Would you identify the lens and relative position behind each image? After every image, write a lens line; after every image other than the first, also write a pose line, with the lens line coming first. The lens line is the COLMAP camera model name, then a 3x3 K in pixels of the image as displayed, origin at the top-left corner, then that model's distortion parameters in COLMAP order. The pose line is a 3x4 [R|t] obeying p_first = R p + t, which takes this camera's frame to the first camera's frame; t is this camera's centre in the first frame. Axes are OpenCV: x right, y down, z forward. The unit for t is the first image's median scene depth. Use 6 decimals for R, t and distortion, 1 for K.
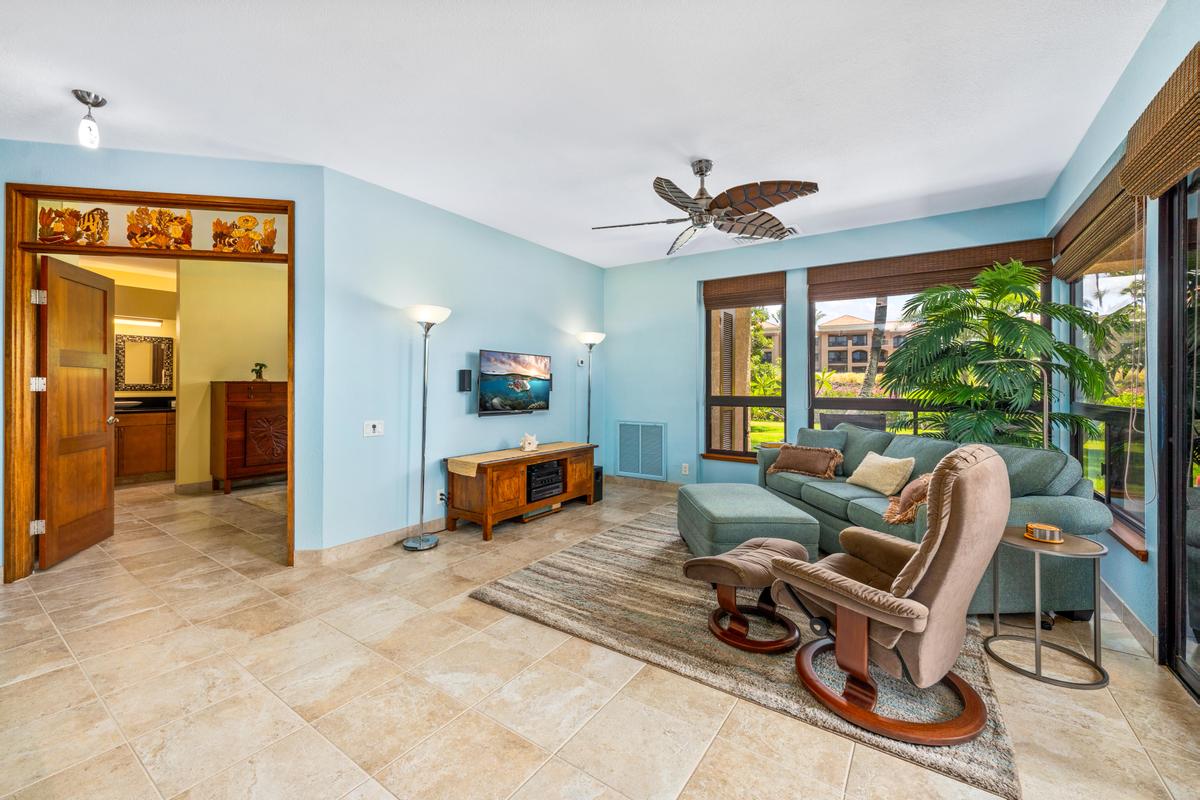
lens RADIAL K [[478.1, 0, 590.7], [0, 478.1, 386.3], [0, 0, 1]] dist [-0.001450, -0.000009]
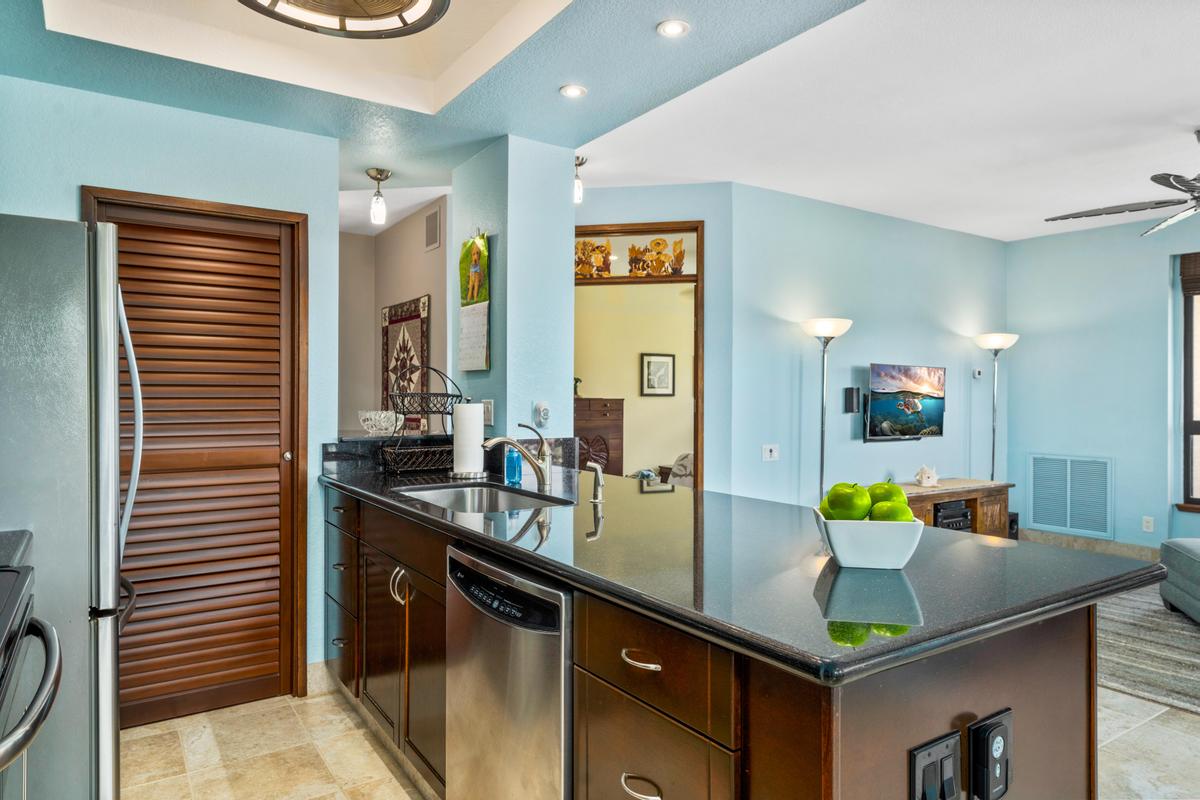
lens RADIAL K [[742.3, 0, 600.0], [0, 742.3, 400.0], [0, 0, 1]] dist [0.002526, 0.001455]
pose [[0.933485, 0.003655, -0.358599, -0.270621], [-0.001704, 0.999982, 0.005756, -0.024900], [0.358613, -0.004762, 0.933474, -0.514709]]
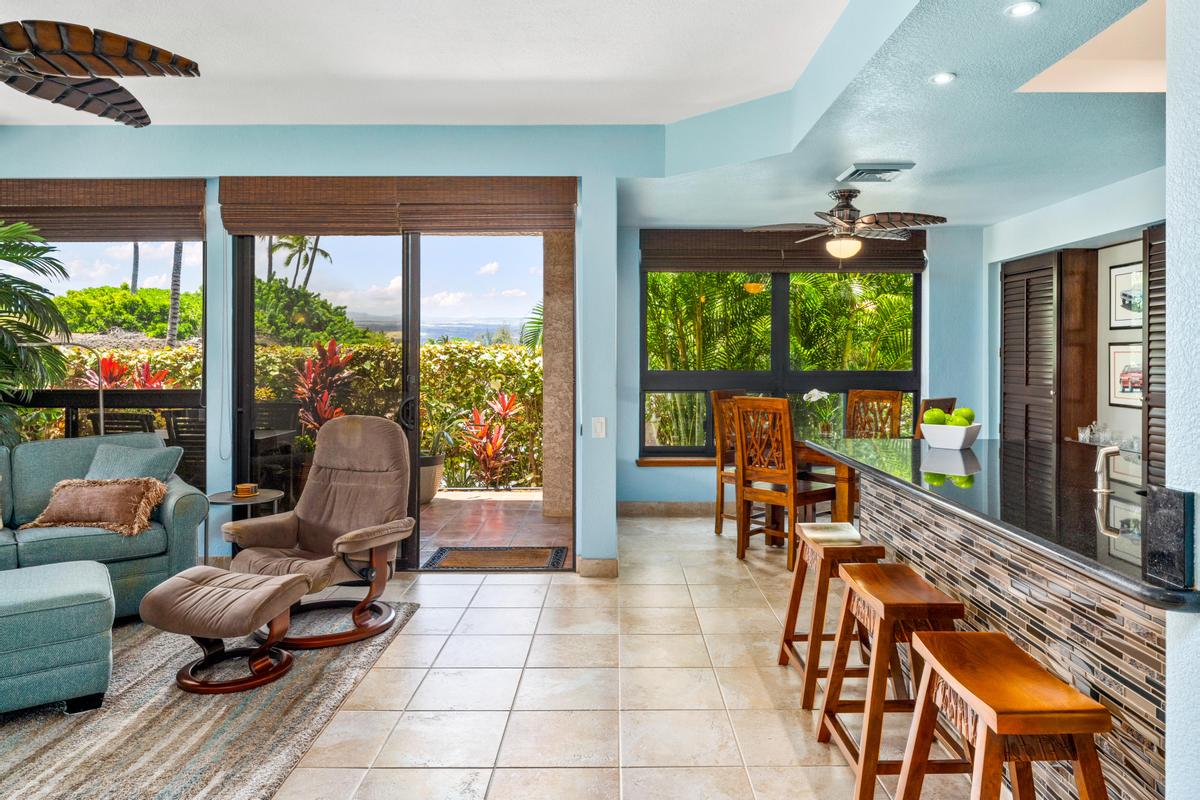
lens RADIAL K [[771.8, 0, 615.0], [0, 771.8, 362.0], [0, 0, 1]] dist [0.001988, 0.002108]
pose [[-0.574470, -0.007730, 0.818489, -0.834984], [-0.002121, 0.999966, 0.007955, -0.031474], [-0.818523, 0.002834, -0.574467, 0.904207]]
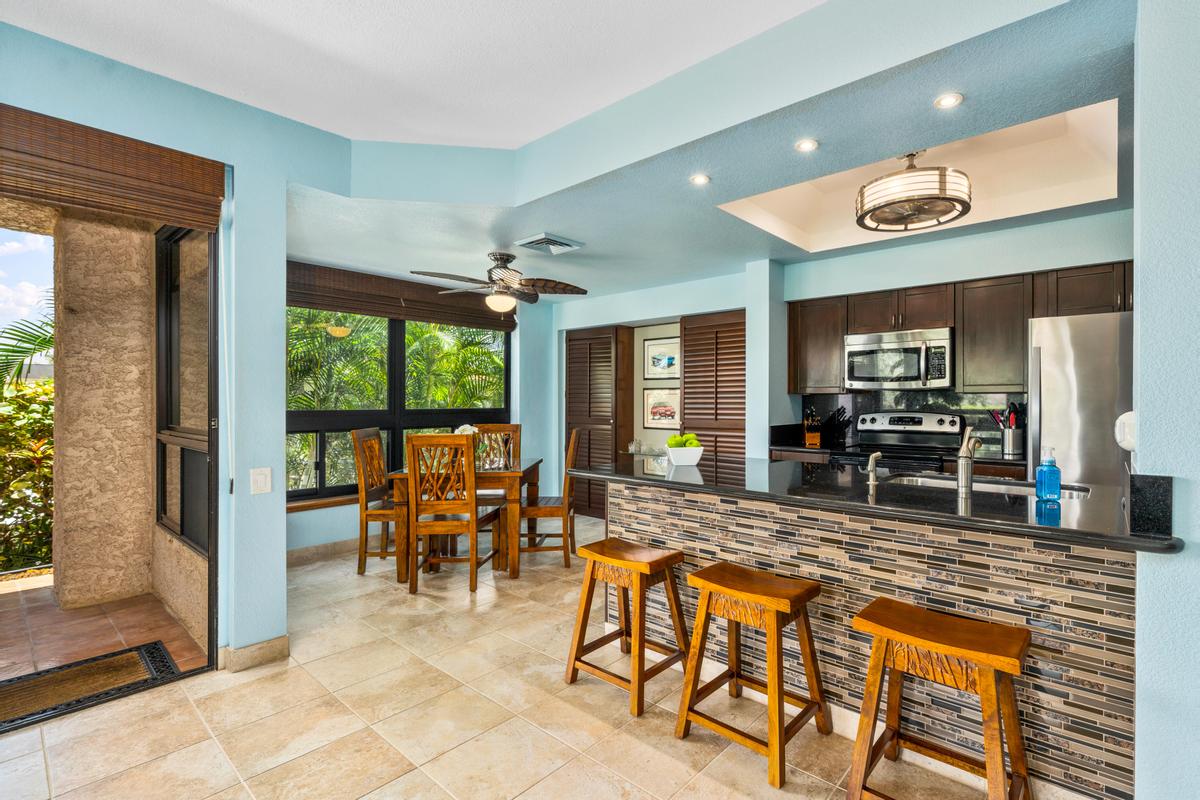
lens RADIAL K [[544.1, 0, 688.5], [0, 544.1, 402.0], [0, 0, 1]] dist [0.001644, -0.000115]
pose [[-0.998828, -0.004044, 0.048226, -0.331081], [-0.003849, 0.999984, 0.004132, -0.023563], [-0.048242, 0.003942, -0.998828, 0.896029]]
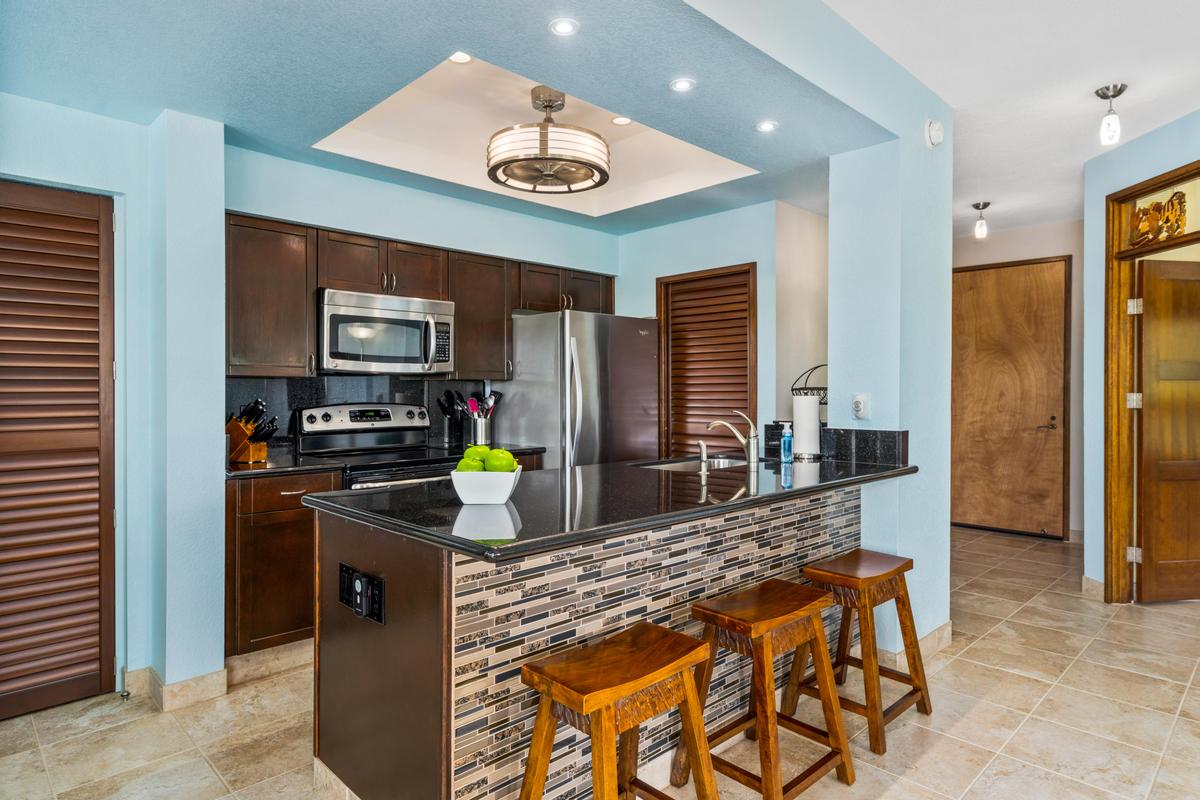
lens RADIAL K [[680.9, 0, 598.6], [0, 680.9, 393.3], [0, 0, 1]] dist [0.002425, -0.000030]
pose [[-0.185255, 0.001372, -0.982690, 0.323060], [-0.001794, 0.999997, 0.001735, -0.017917], [0.982689, 0.002084, -0.185252, 0.211939]]
